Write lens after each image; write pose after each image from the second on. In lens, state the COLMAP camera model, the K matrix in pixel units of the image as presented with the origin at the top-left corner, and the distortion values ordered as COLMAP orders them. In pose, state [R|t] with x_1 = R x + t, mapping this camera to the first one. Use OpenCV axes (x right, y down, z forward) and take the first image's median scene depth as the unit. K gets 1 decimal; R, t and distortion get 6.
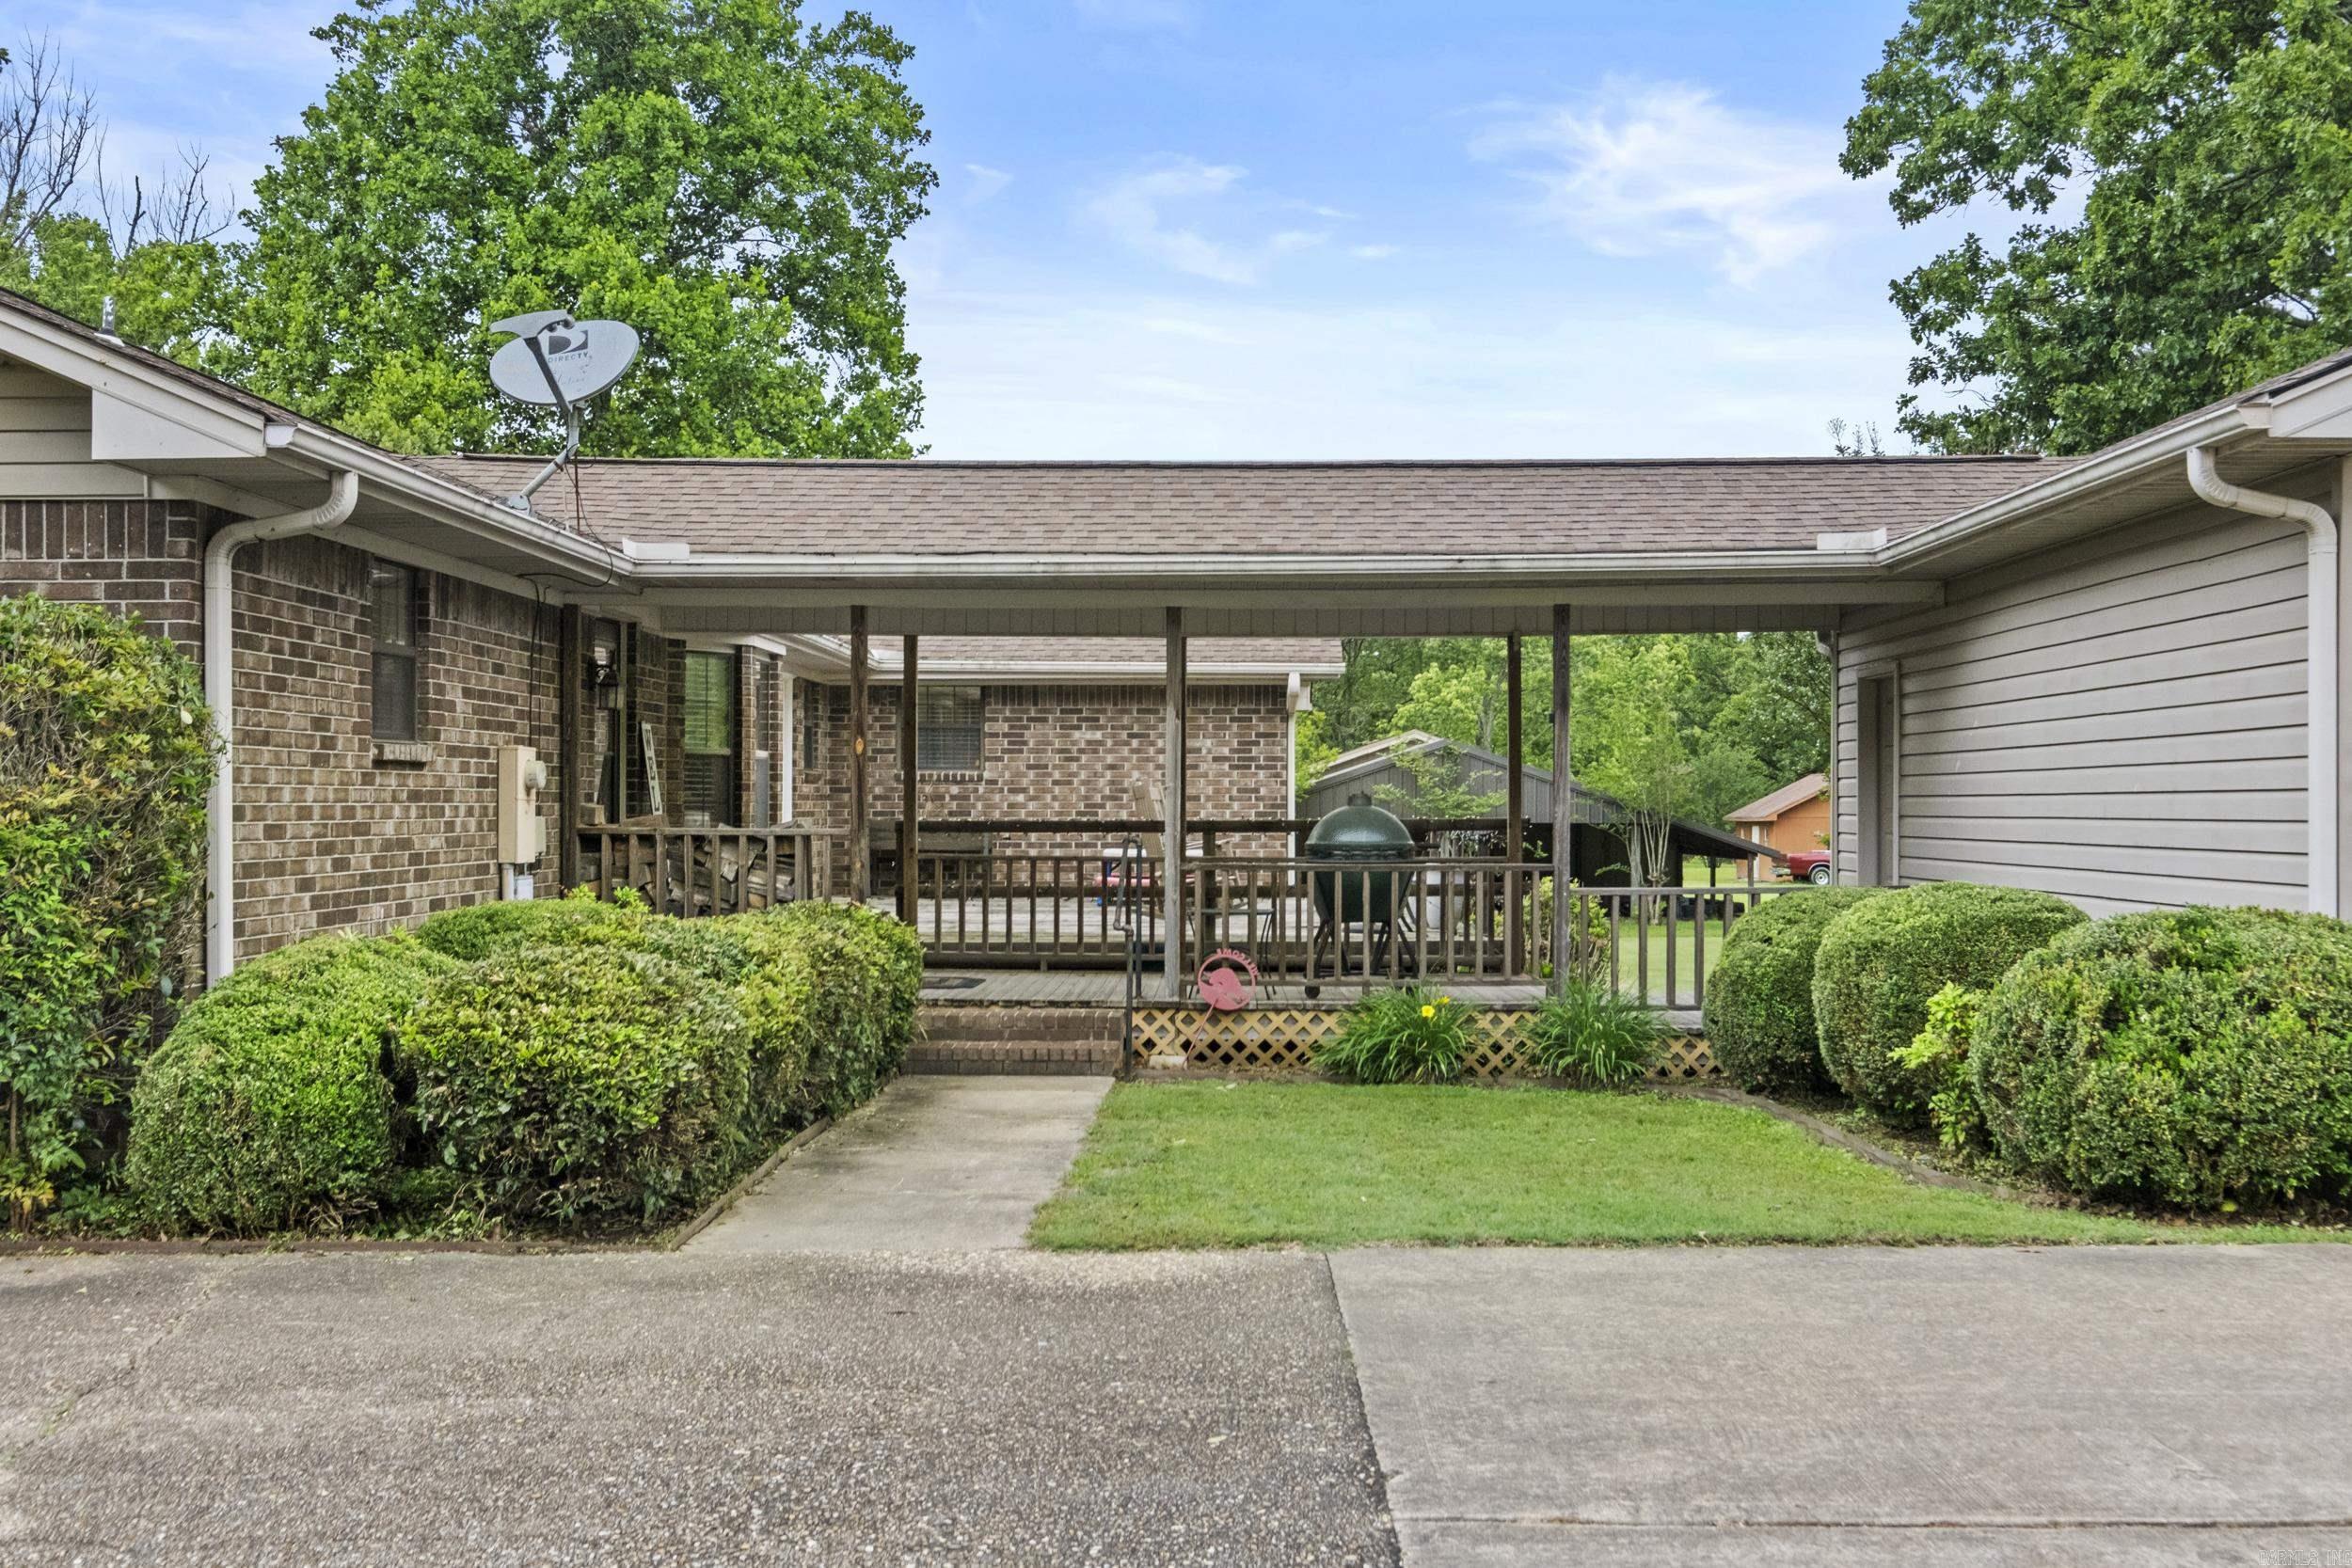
lens RADIAL K [[2444.2, 0, 1176.7], [0, 2444.2, 785.3], [0, 0, 1]] dist [0.001220, 0.000000]
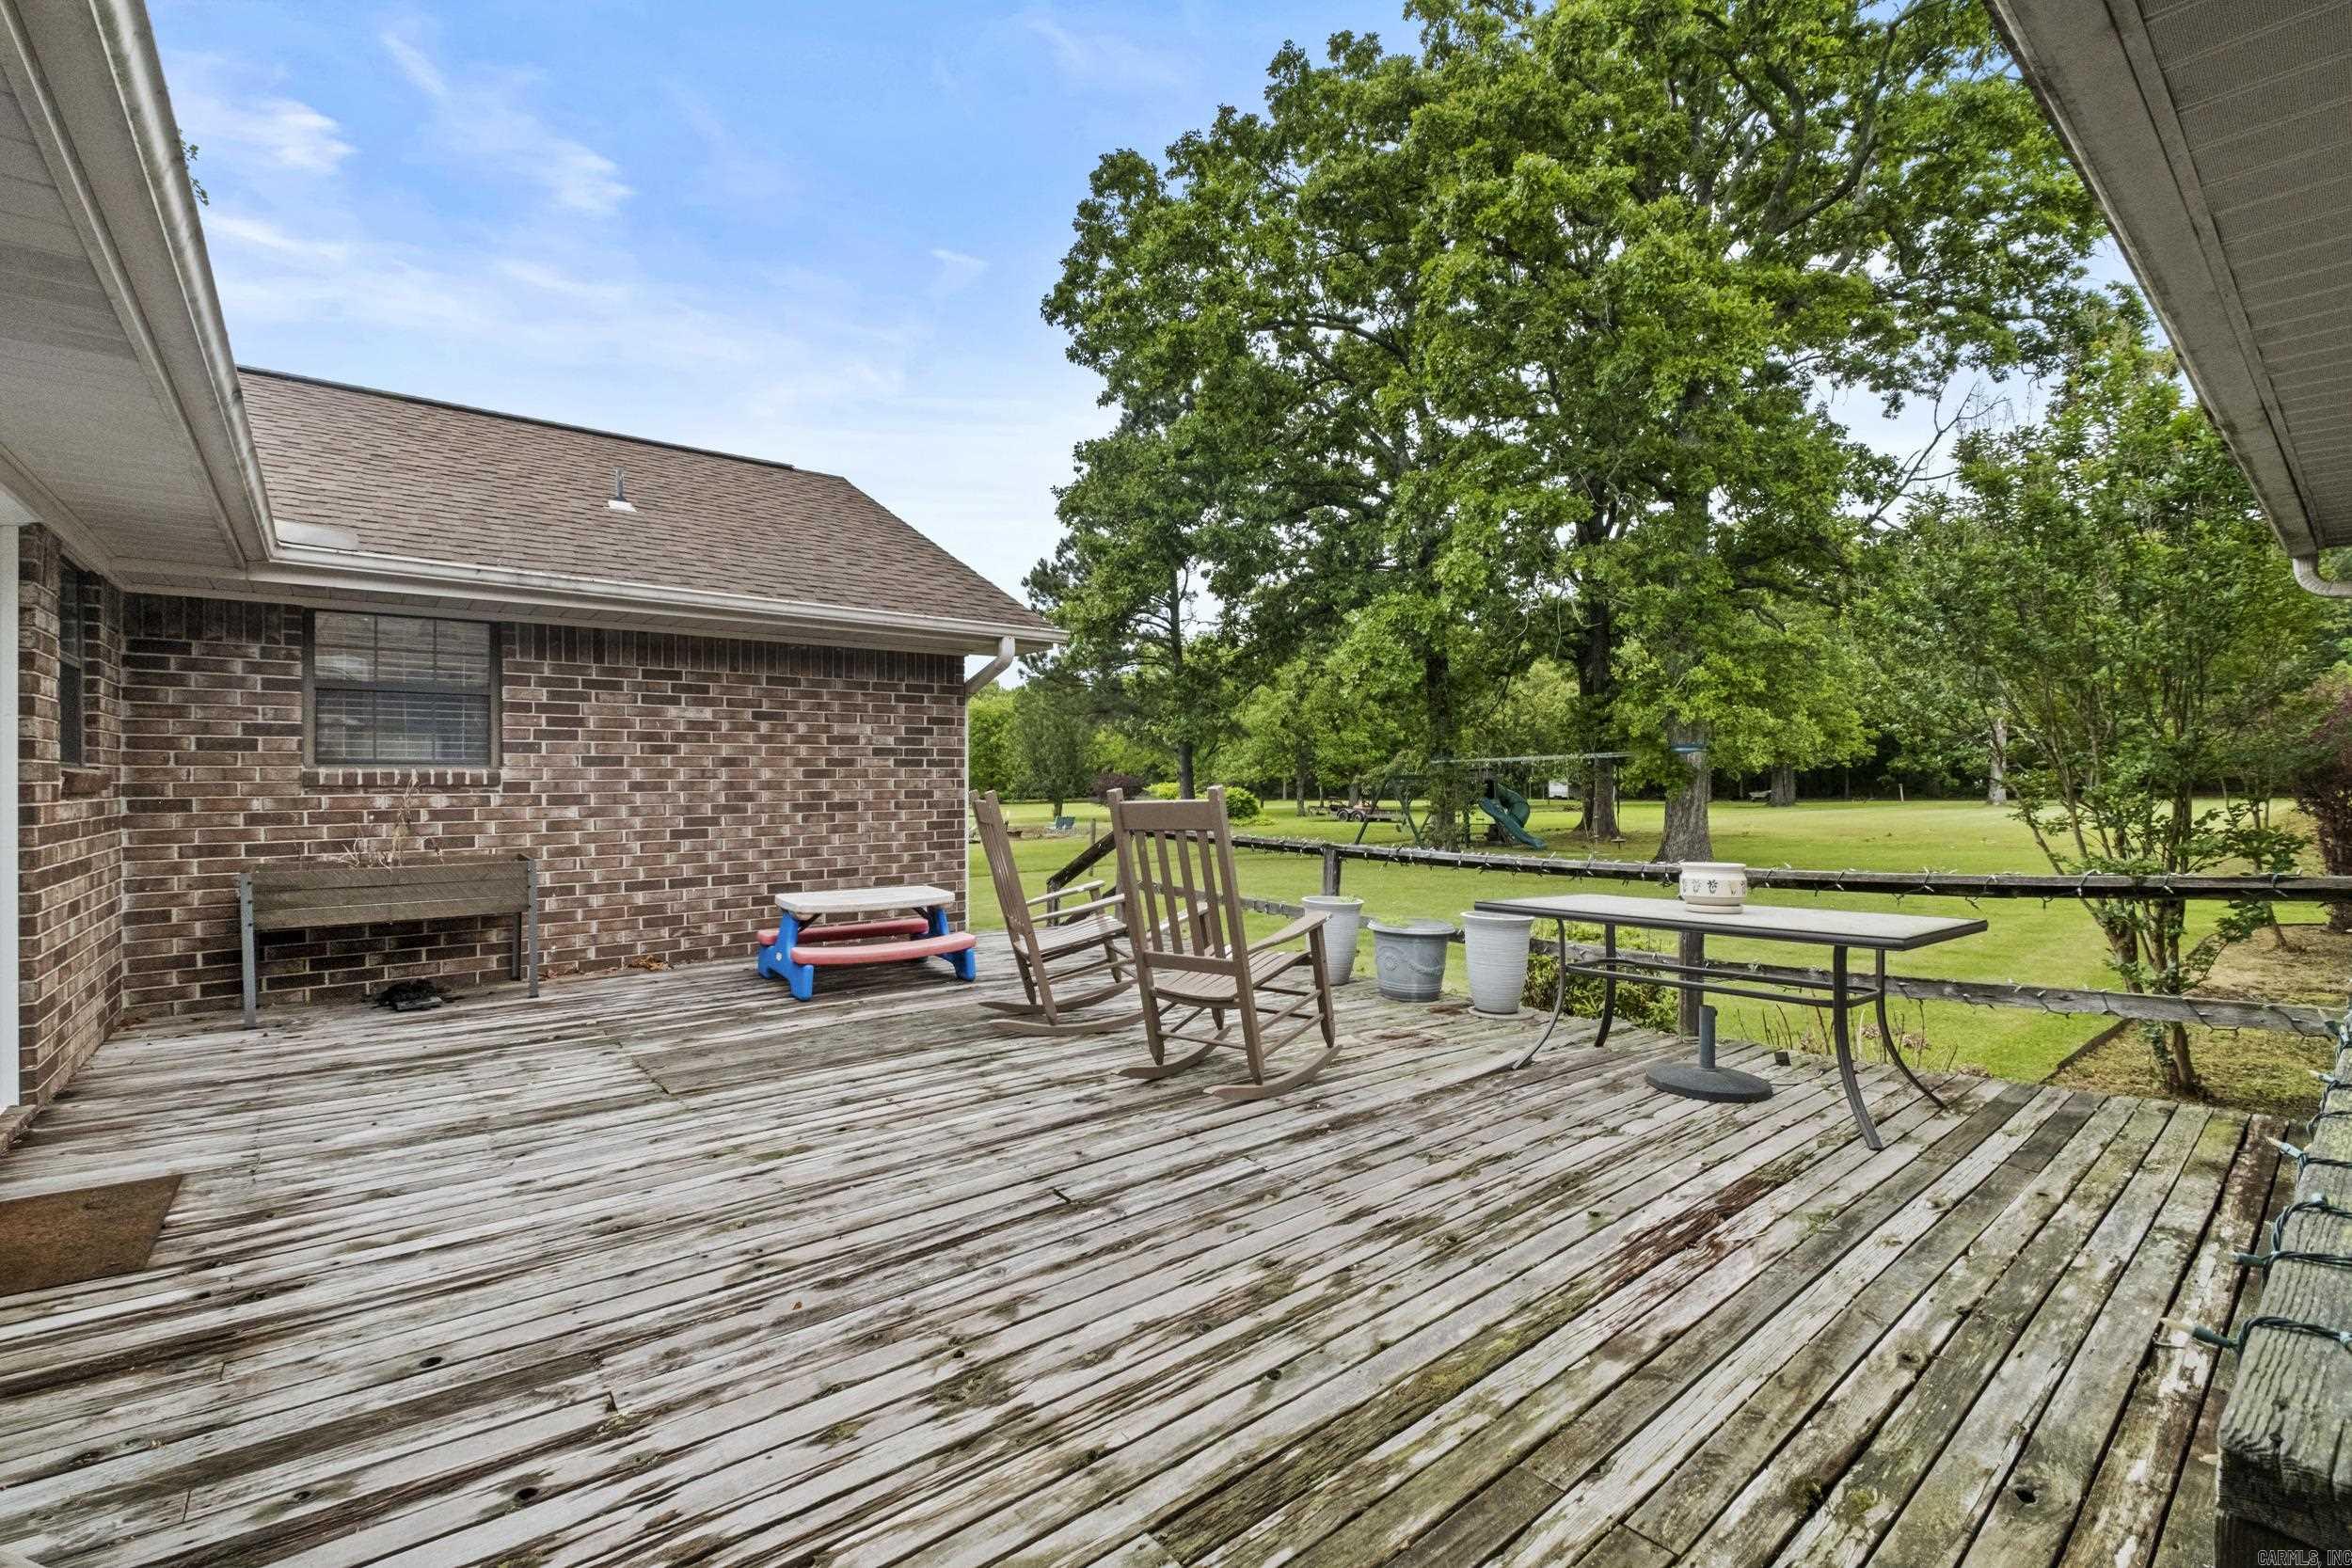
lens RADIAL K [[1022.0, 0, 1170.2], [0, 1022.0, 779.4], [0, 0, 1]] dist [-0.003106, -0.000195]
pose [[0.765604, -0.006766, 0.643277, -0.113424], [0.002426, 0.999968, 0.007631, -0.004624], [-0.643308, -0.004281, 0.765595, 0.710118]]
